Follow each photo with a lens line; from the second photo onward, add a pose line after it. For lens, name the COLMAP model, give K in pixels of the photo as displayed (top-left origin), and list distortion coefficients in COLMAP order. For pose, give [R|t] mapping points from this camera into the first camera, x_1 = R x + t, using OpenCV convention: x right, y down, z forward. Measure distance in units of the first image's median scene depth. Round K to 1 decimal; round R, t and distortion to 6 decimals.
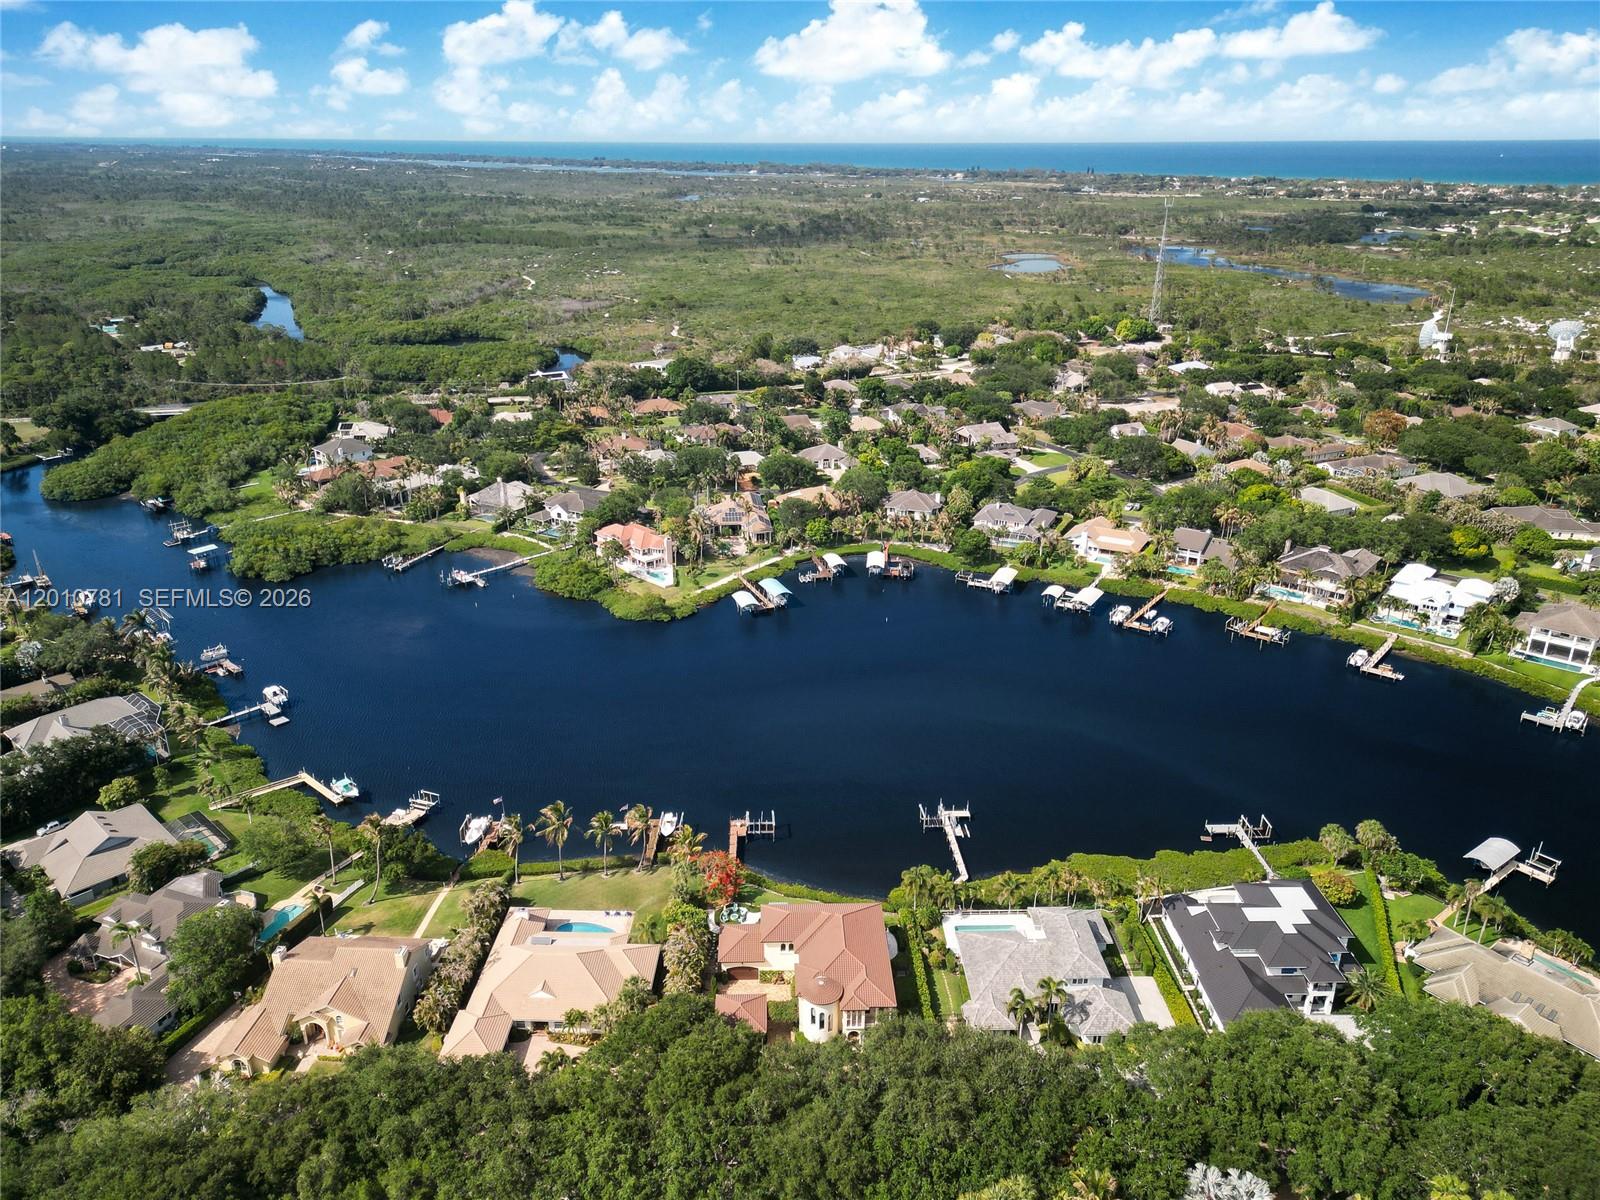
lens RADIAL K [[1111.8, 0, 800.0], [0, 1111.8, 600.0], [0, 0, 1]] dist [0.098676, -0.113962]
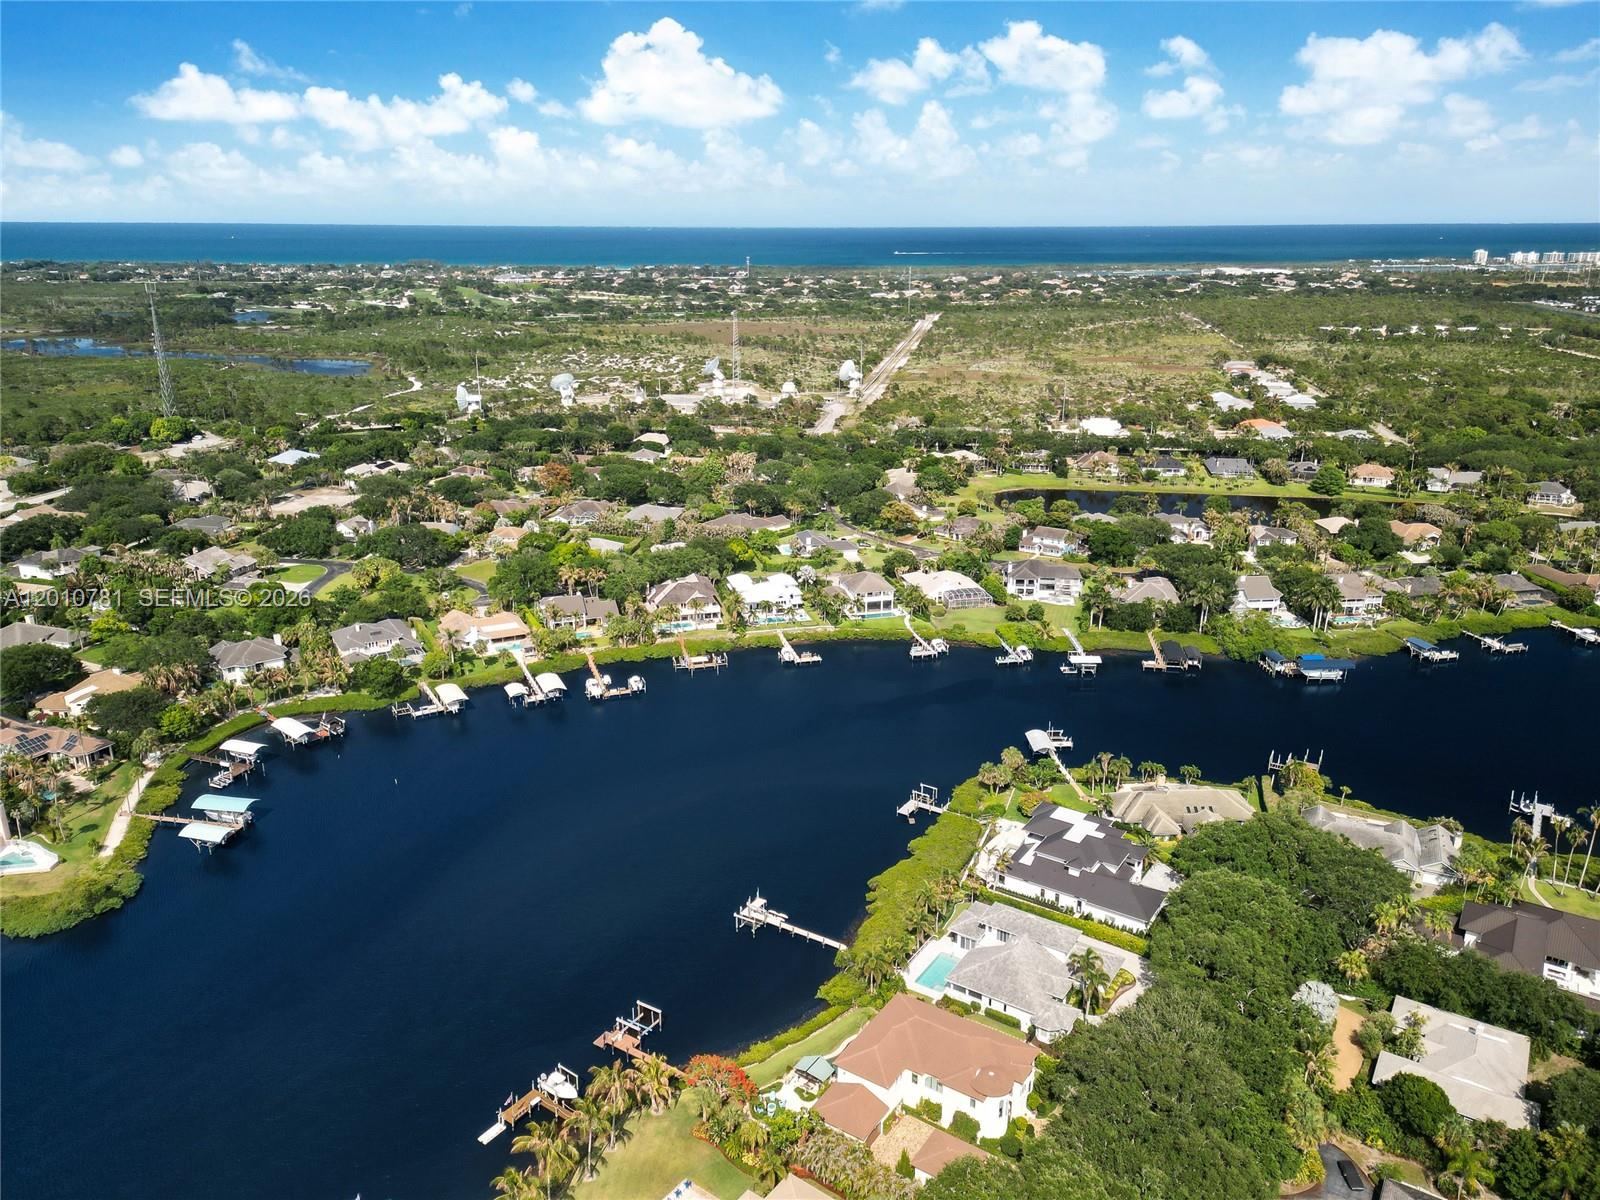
lens RADIAL K [[1111.8, 0, 800.0], [0, 1111.8, 600.0], [0, 0, 1]] dist [0.098676, -0.113962]
pose [[0.590893, -0.255942, 0.765074, -0.336838], [0.302907, 0.949343, 0.083640, -0.085745], [-0.747725, 0.182324, 0.638487, 0.195498]]
